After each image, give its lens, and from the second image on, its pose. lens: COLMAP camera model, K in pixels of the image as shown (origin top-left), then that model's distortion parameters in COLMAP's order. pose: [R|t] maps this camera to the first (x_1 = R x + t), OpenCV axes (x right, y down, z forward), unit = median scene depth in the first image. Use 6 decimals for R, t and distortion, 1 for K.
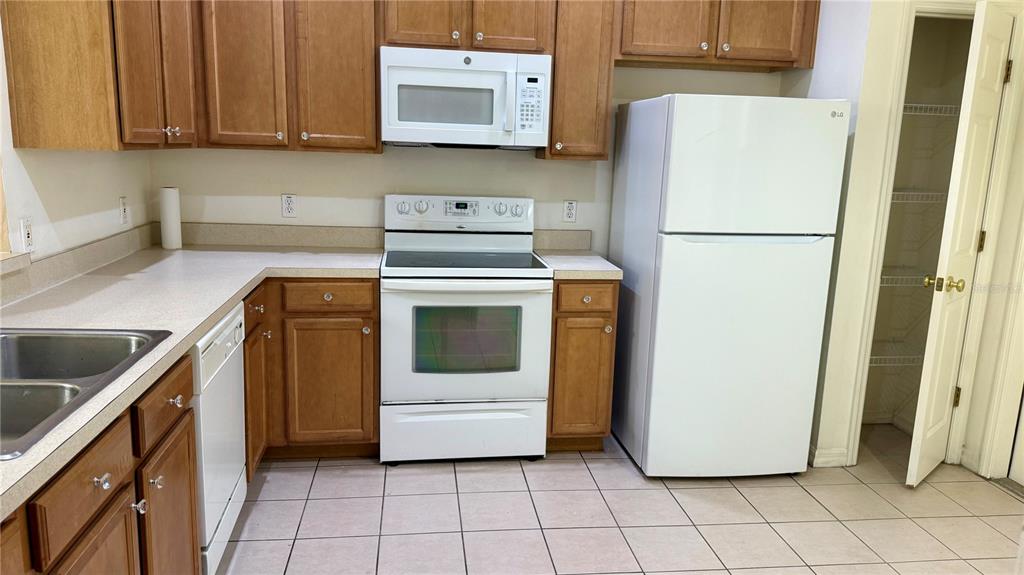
lens RADIAL K [[721.6, 0, 509.3], [0, 721.6, 293.3], [0, 0, 1]] dist [0.120161, -0.166809]
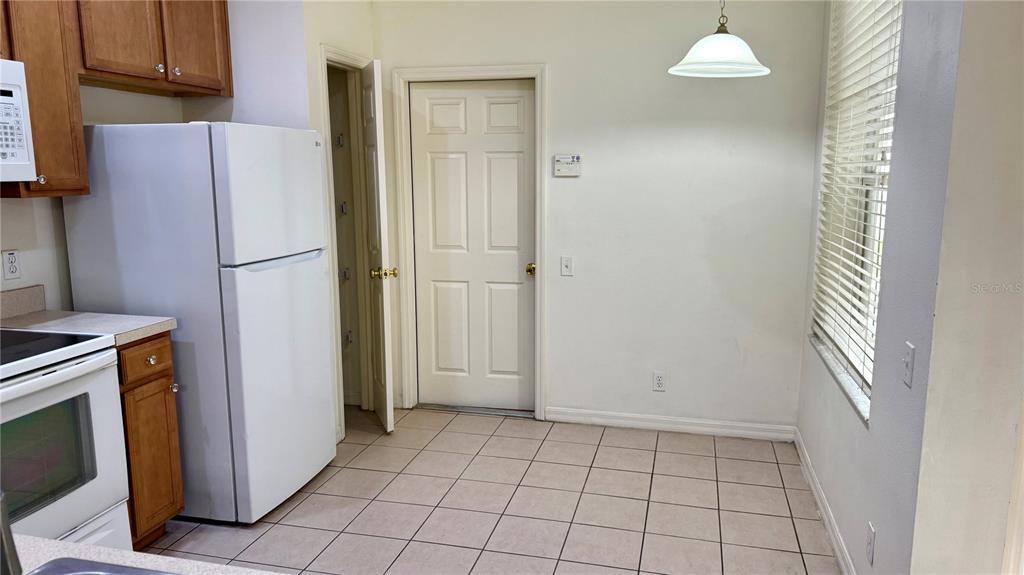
lens RADIAL K [[713.1, 0, 509.8], [0, 713.1, 288.7], [0, 0, 1]] dist [0.092266, -0.165208]
pose [[0.362226, -0.180336, 0.914479, -0.474831], [0.199714, 0.973336, 0.112835, -0.081118], [-0.910443, 0.141763, 0.388583, 0.287307]]
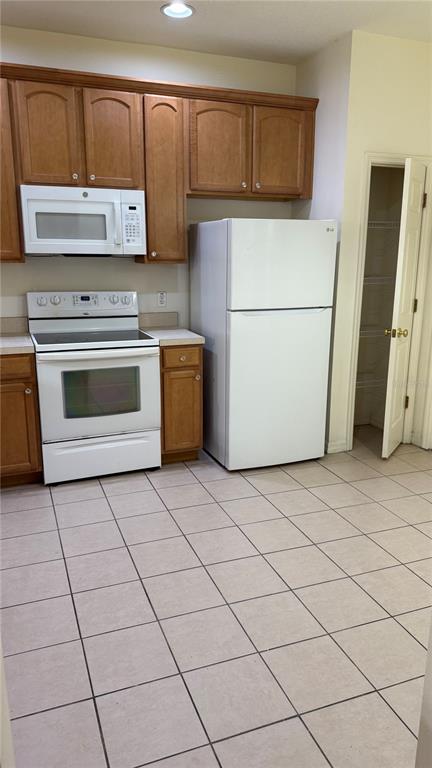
lens RADIAL K [[542.2, 0, 214.7], [0, 542.2, 381.6], [0, 0, 1]] dist [0.163952, -0.378245]
pose [[0.972219, -0.079923, 0.220007, -0.075578], [0.072176, 0.996463, 0.043040, 0.012505], [-0.222669, -0.025965, 0.974548, -0.098916]]
